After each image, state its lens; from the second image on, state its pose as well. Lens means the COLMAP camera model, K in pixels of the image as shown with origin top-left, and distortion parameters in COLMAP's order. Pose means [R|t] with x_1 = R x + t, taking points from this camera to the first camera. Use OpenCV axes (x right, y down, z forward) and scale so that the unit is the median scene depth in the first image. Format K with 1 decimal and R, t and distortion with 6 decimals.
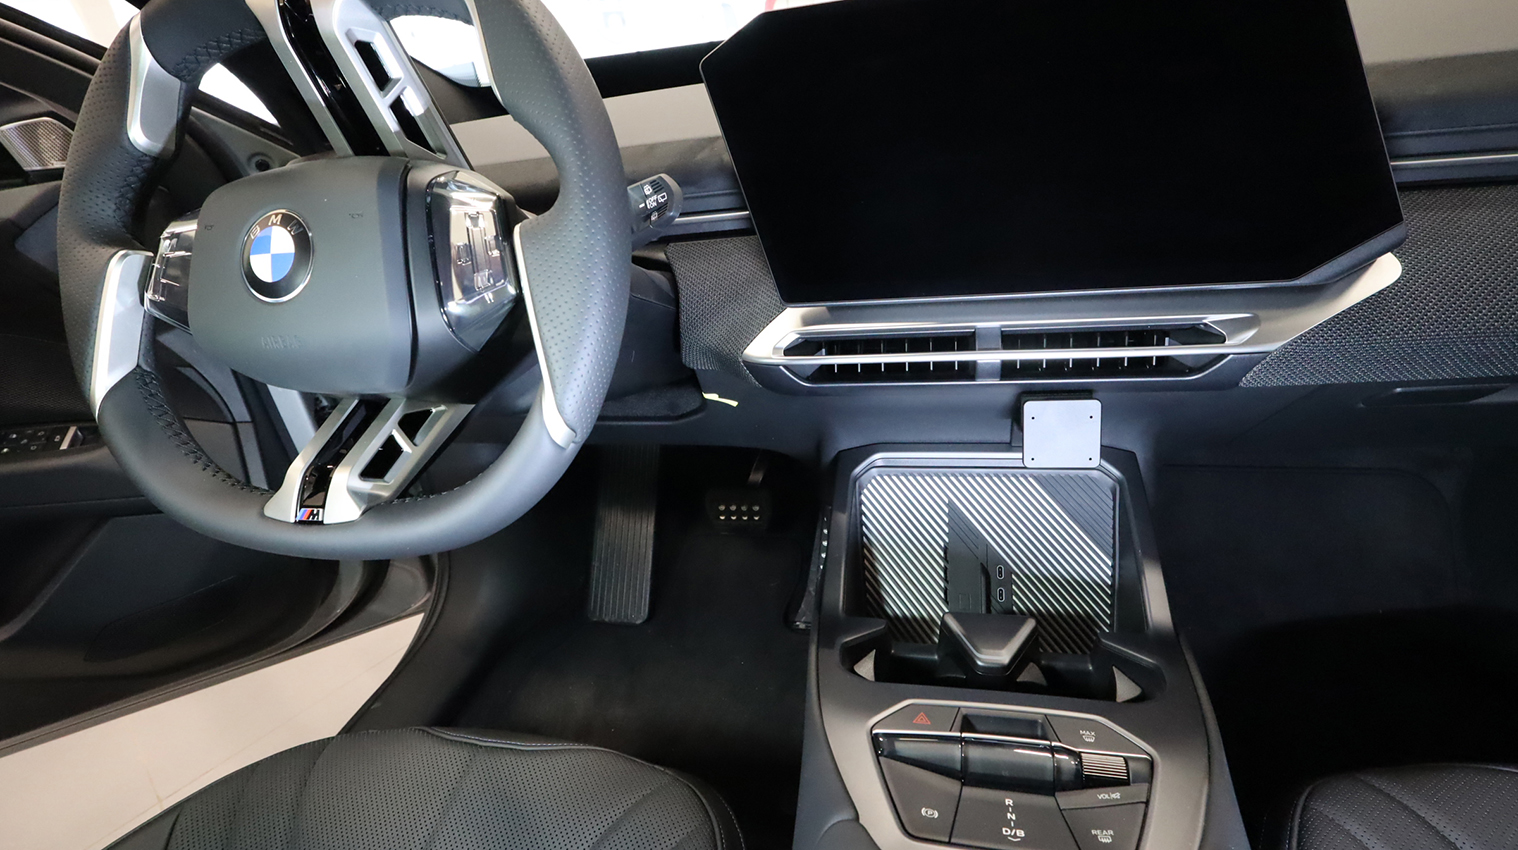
lens RADIAL K [[715.0, 0, 762.7], [0, 715.0, 423.5], [0, 0, 1]] dist [0.001598, -0.000262]
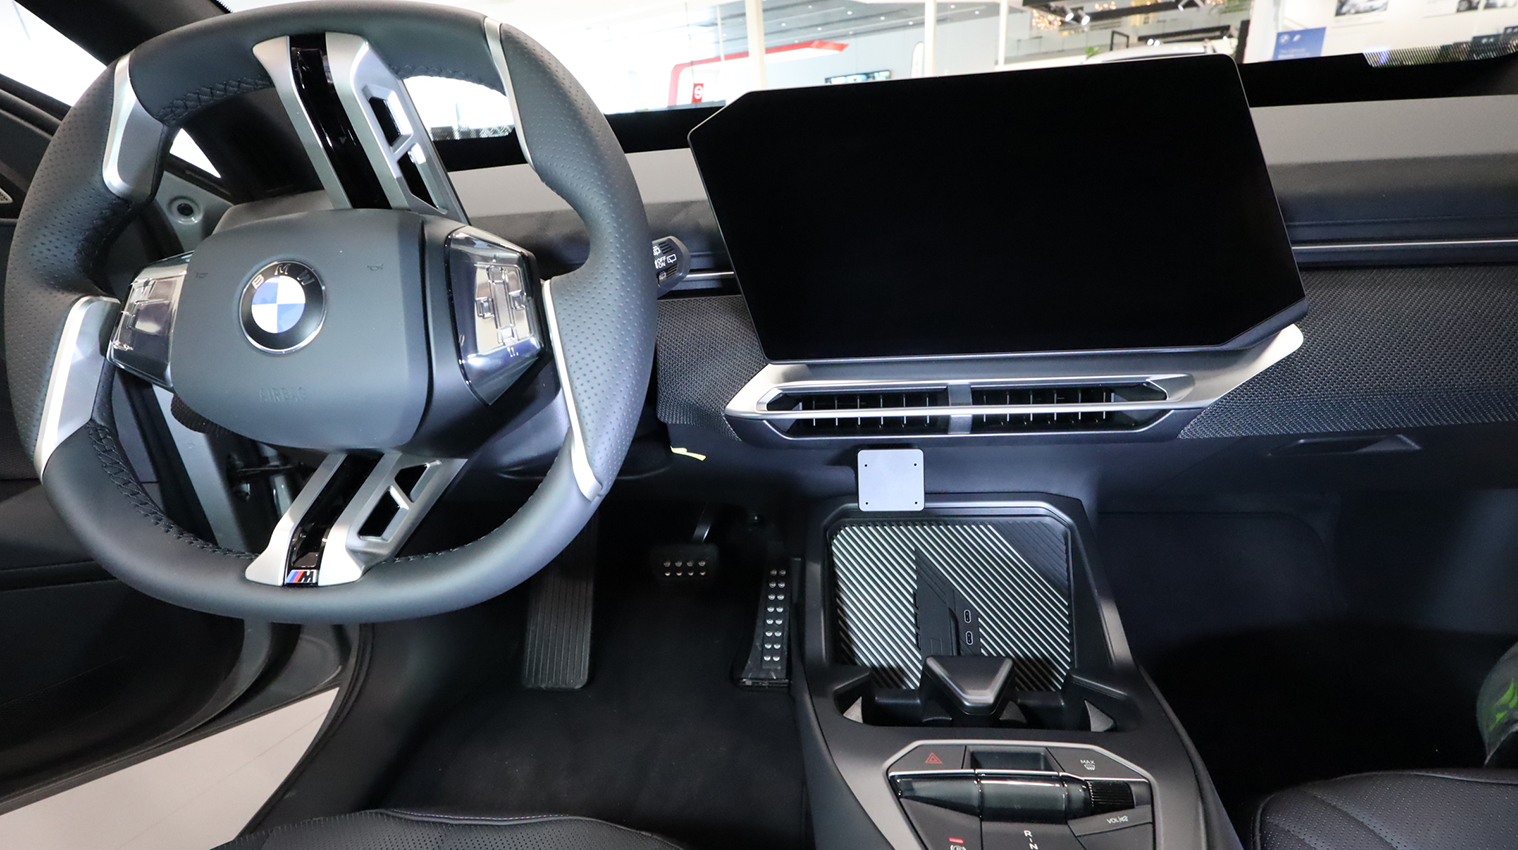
lens RADIAL K [[715.0, 0, 762.7], [0, 715.0, 423.5], [0, 0, 1]] dist [0.001598, -0.000262]
pose [[0.991178, -0.000715, 0.132539, -0.138244], [0.011118, 0.996909, -0.077772, 0.005591], [-0.132074, 0.078559, 0.988122, -0.025591]]
